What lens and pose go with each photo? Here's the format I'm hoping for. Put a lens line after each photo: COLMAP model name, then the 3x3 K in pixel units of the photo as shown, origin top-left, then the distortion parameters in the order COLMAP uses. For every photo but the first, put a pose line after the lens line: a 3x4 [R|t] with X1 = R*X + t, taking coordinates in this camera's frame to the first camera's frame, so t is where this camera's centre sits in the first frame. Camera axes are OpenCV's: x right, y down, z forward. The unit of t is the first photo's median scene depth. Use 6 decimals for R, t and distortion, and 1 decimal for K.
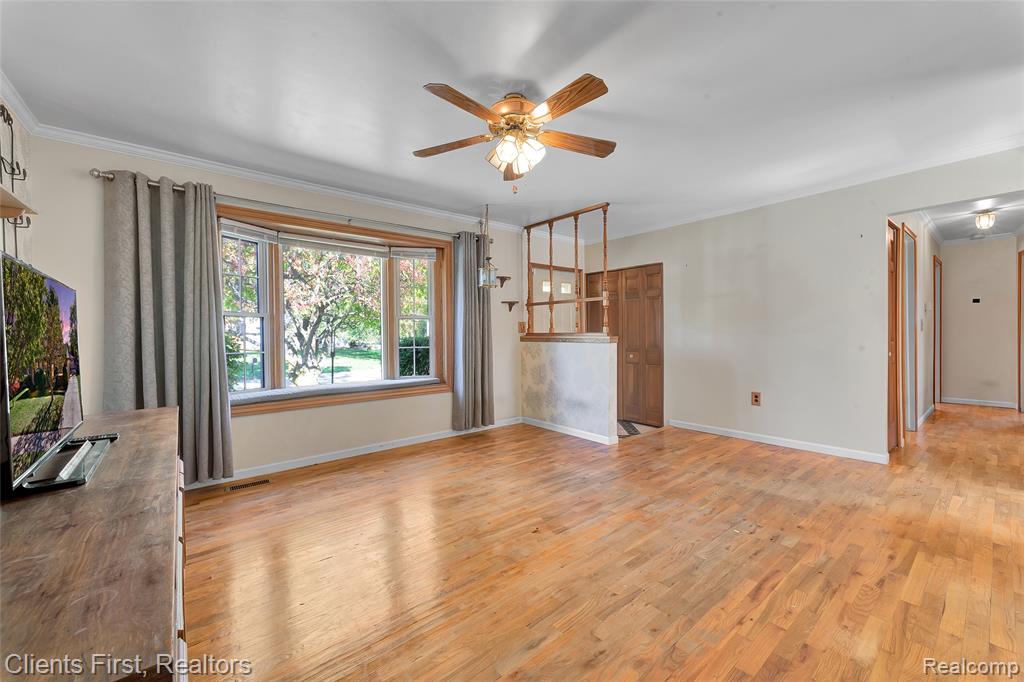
lens RADIAL K [[397.8, 0, 510.5], [0, 397.8, 338.3], [0, 0, 1]] dist [0.007120, -0.000524]
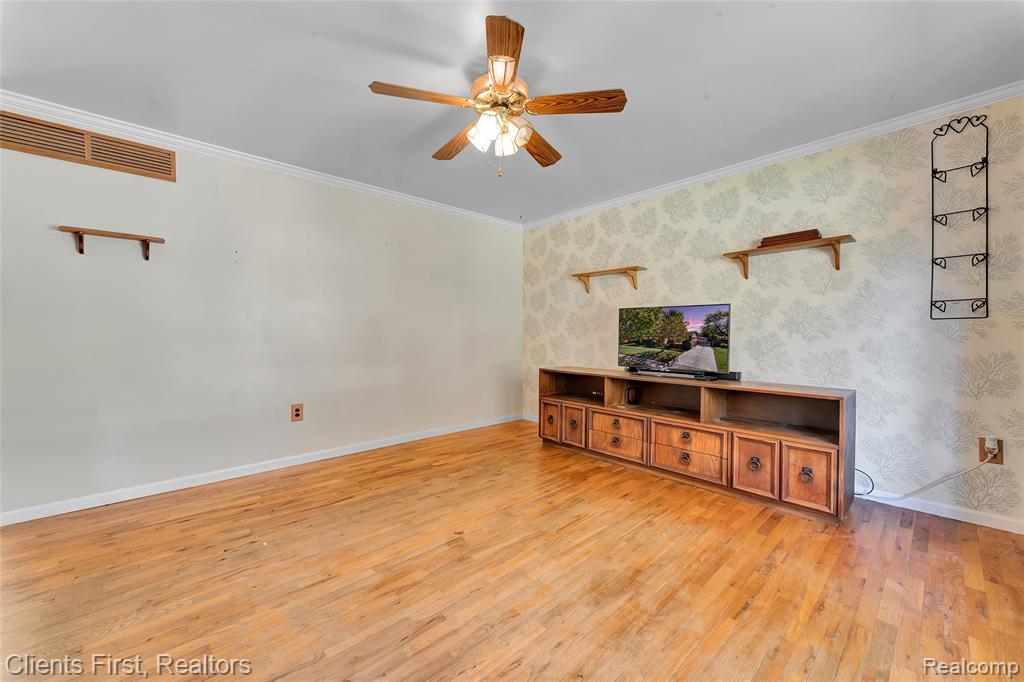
lens RADIAL K [[397.8, 0, 510.5], [0, 397.8, 337.8], [0, 0, 1]] dist [0.007120, -0.000524]
pose [[-0.998144, 0.013015, -0.059491, 0.040324], [0.011499, 0.999602, 0.025750, -0.010125], [0.059802, 0.025018, -0.997897, 1.663347]]
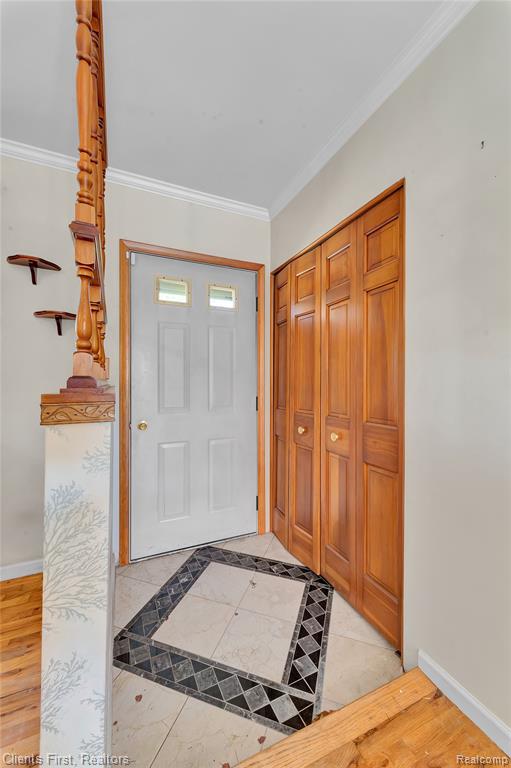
lens RADIAL K [[301.4, 0, 253.3], [0, 301.4, 382.8], [0, 0, 1]] dist [0.005247, 0.000652]
pose [[0.963449, 0.010818, -0.267674, 0.611971], [-0.014418, 0.999830, -0.011488, -0.016631], [0.267504, 0.014928, 0.963441, 1.328845]]
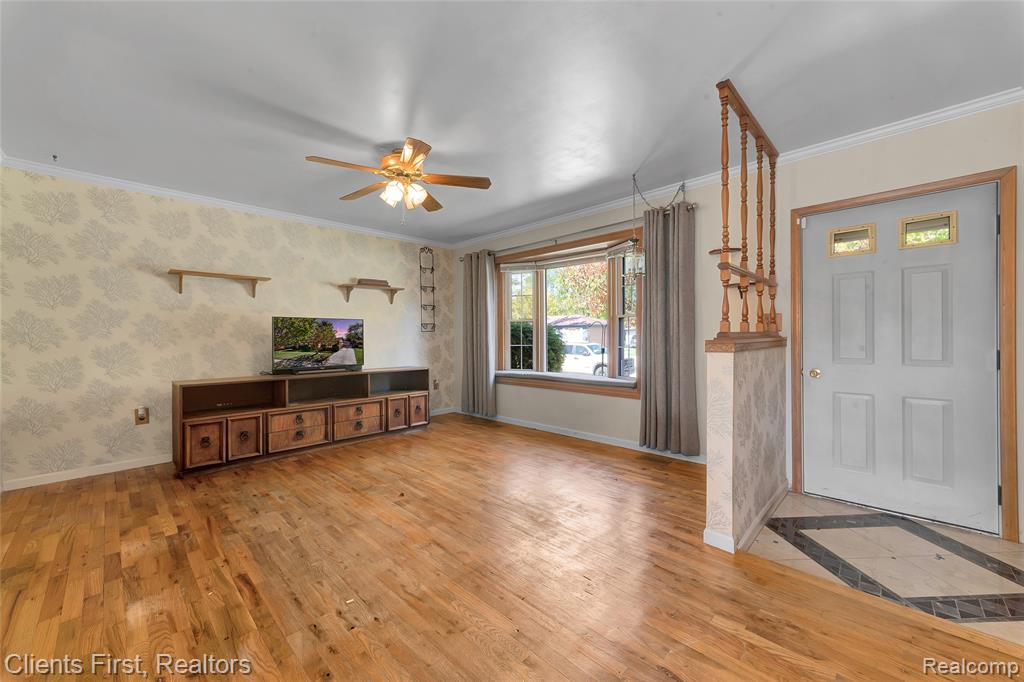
lens RADIAL K [[397.8, 0, 513.0], [0, 397.8, 340.0], [0, 0, 1]] dist [0.007120, -0.000524]
pose [[0.109199, 0.022216, -0.993772, 1.141102], [-0.006087, 0.999746, 0.021681, -0.022706], [0.994001, 0.003682, 0.109306, 1.042618]]
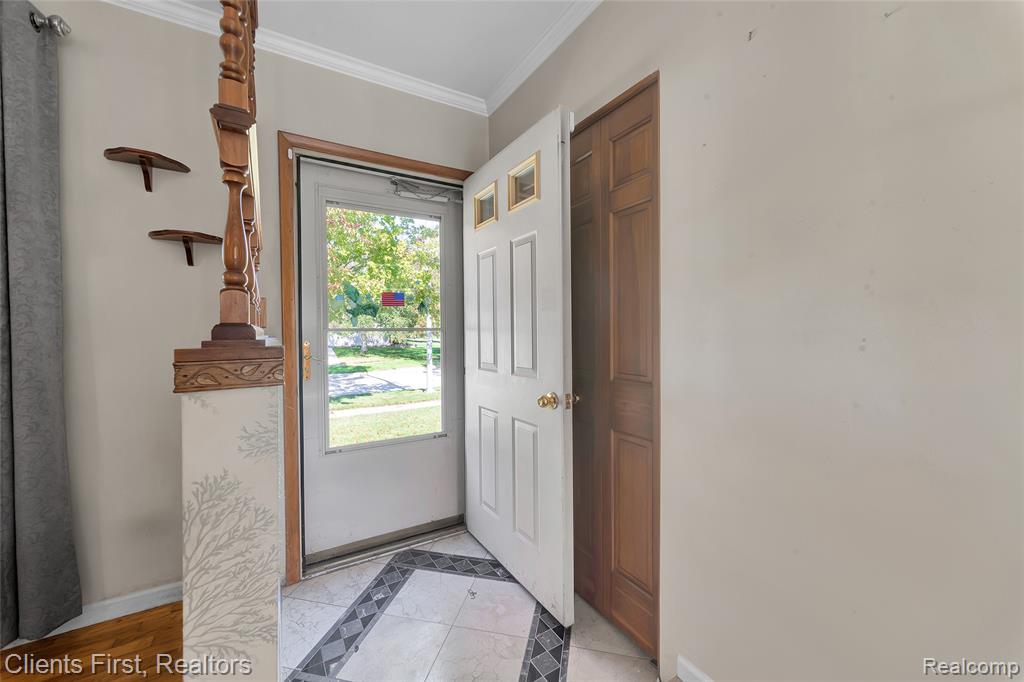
lens RADIAL K [[397.8, 0, 510.9], [0, 397.8, 336.7], [0, 0, 1]] dist [0.007120, -0.000524]
pose [[0.987623, 0.002556, -0.156827, 0.606961], [-0.002216, 0.999995, 0.002345, -0.015846], [0.156832, -0.001969, 0.987623, 1.323371]]
